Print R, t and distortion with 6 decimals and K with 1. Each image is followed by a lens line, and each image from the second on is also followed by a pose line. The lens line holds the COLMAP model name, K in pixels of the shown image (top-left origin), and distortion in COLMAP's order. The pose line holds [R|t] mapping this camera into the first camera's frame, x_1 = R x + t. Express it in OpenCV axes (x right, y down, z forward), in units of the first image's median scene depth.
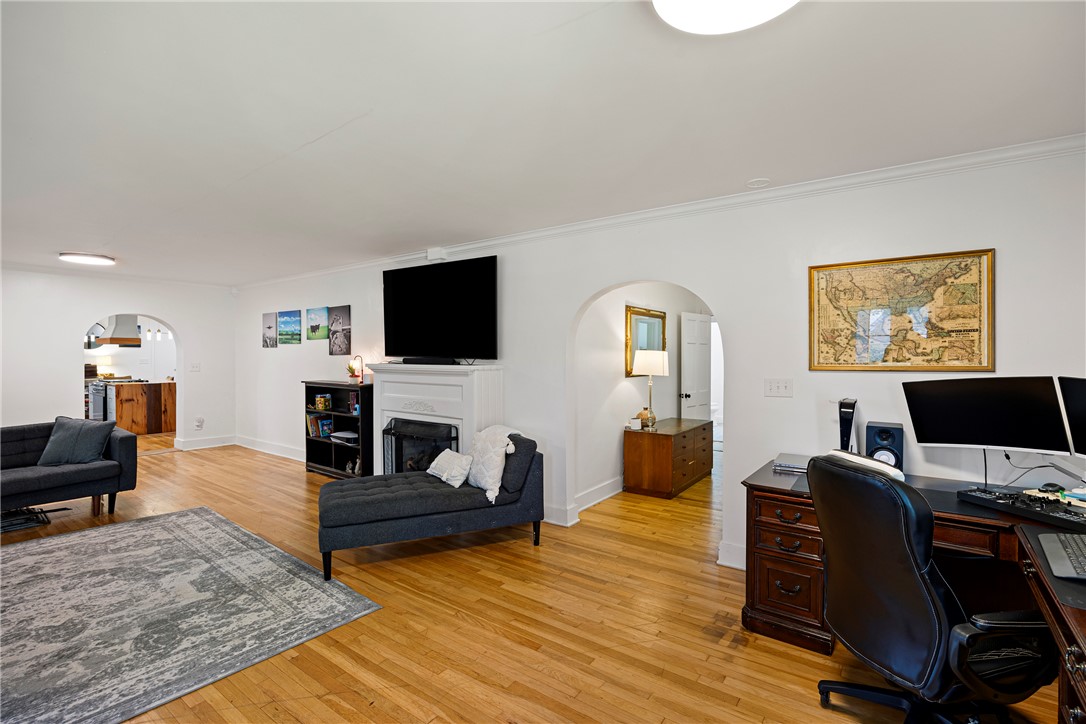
lens RADIAL K [[486.0, 0, 545.3], [0, 486.0, 359.2], [0, 0, 1]] dist [-0.010976, 0.000923]
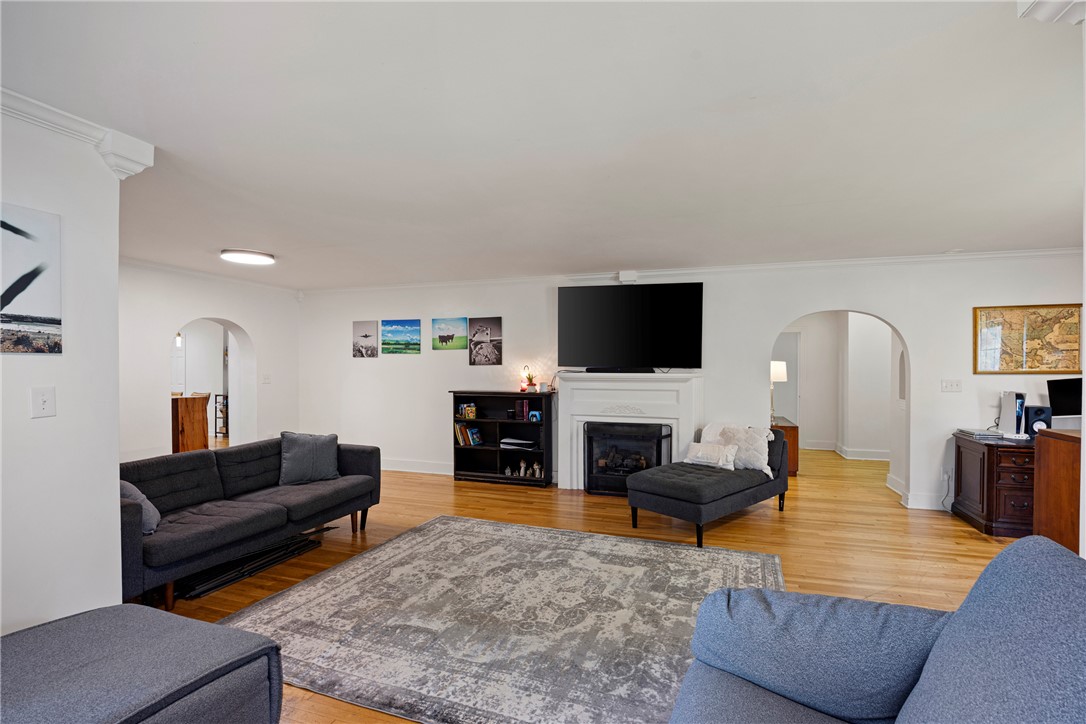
lens RADIAL K [[486.0, 0, 555.6], [0, 486.0, 374.5], [0, 0, 1]] dist [-0.010976, 0.000923]
pose [[0.949833, -0.005672, 0.312707, -1.016837], [0.003493, 0.999966, 0.007525, 0.006728], [-0.312739, -0.006055, 0.949820, -0.043558]]
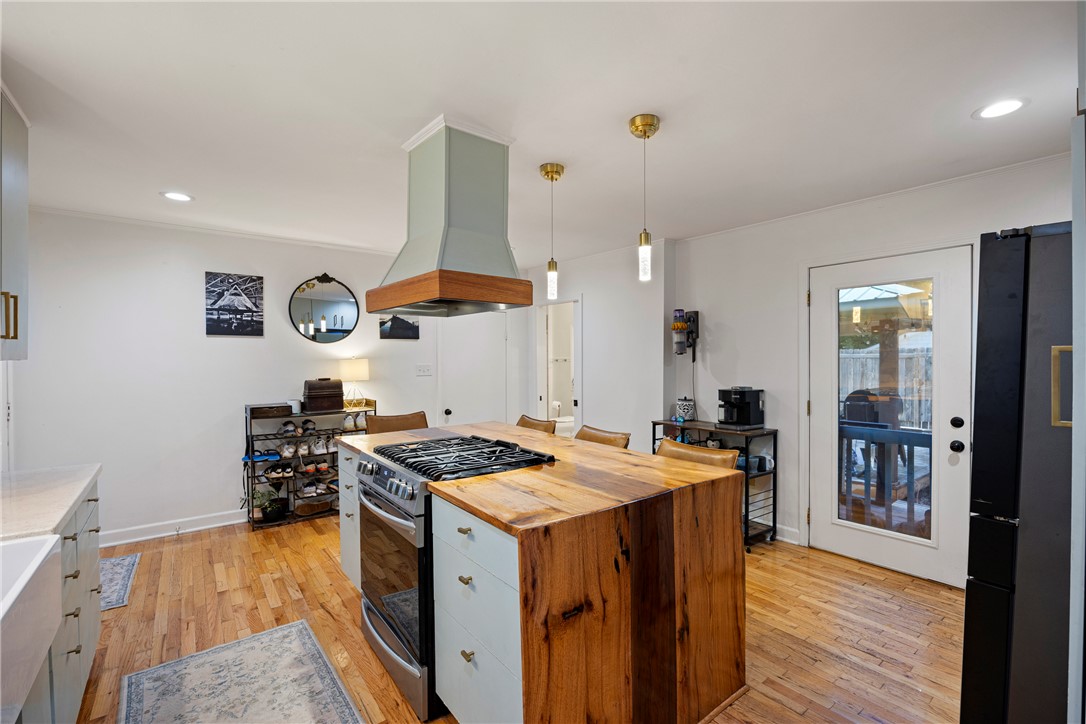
lens RADIAL K [[486.0, 0, 546.2], [0, 486.0, 364.5], [0, 0, 1]] dist [-0.010976, 0.000923]
pose [[0.959076, -0.002183, -0.283139, -1.872321], [0.003502, 0.999985, 0.004152, -0.008510], [0.283126, -0.004974, 0.959070, 1.889401]]
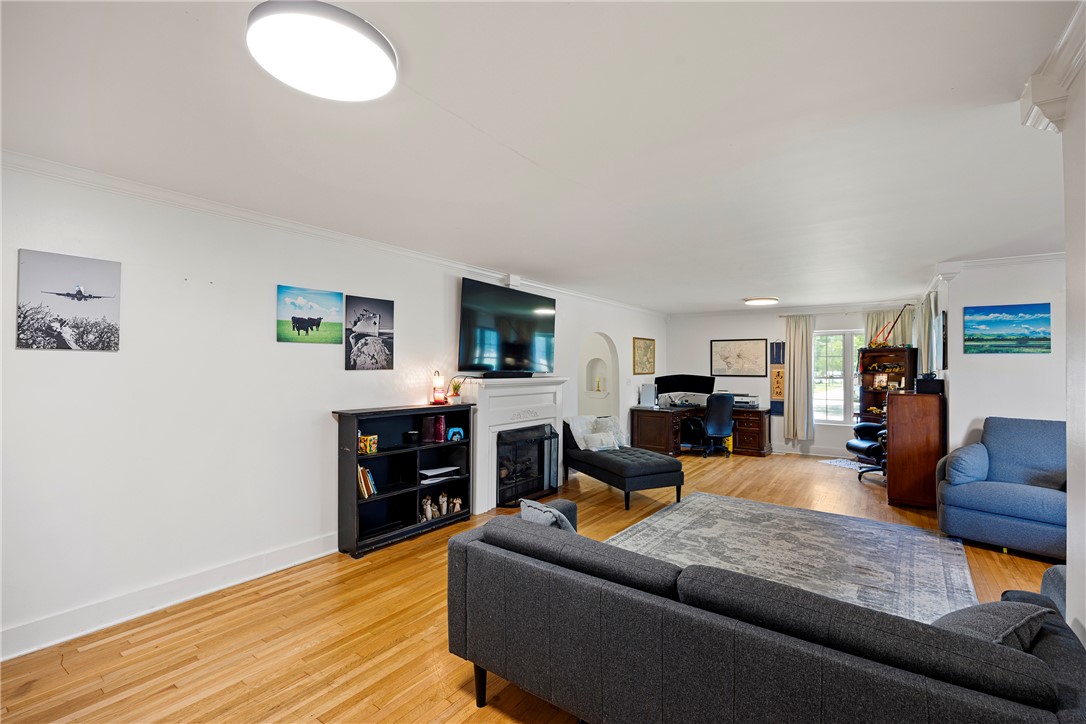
lens RADIAL K [[486.0, 0, 541.1], [0, 486.0, 366.9], [0, 0, 1]] dist [-0.010976, 0.000923]
pose [[-0.004018, -0.000355, 0.999992, -1.857703], [0.004291, 0.999991, 0.000372, -0.020101], [-0.999983, 0.004293, -0.004016, 1.282415]]
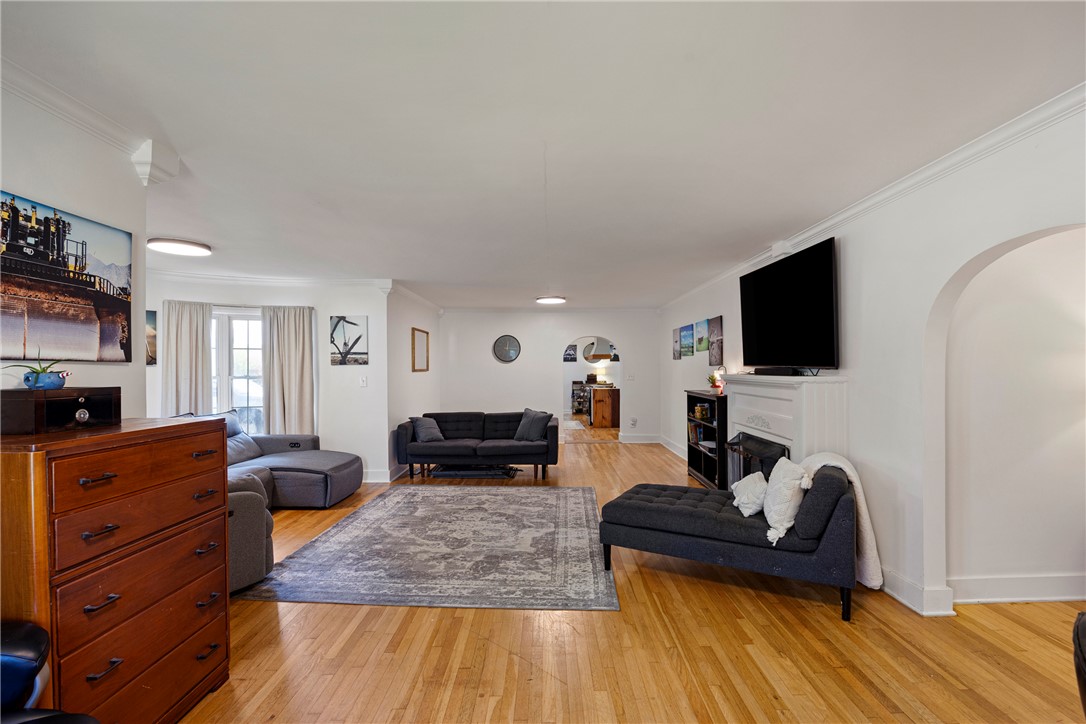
lens RADIAL K [[486.0, 0, 557.4], [0, 486.0, 372.0], [0, 0, 1]] dist [-0.010976, 0.000923]
pose [[0.604091, 0.002238, -0.796912, 0.306978], [-0.001243, 0.999997, 0.001866, 0.005410], [0.796914, -0.000137, 0.604093, 0.212398]]
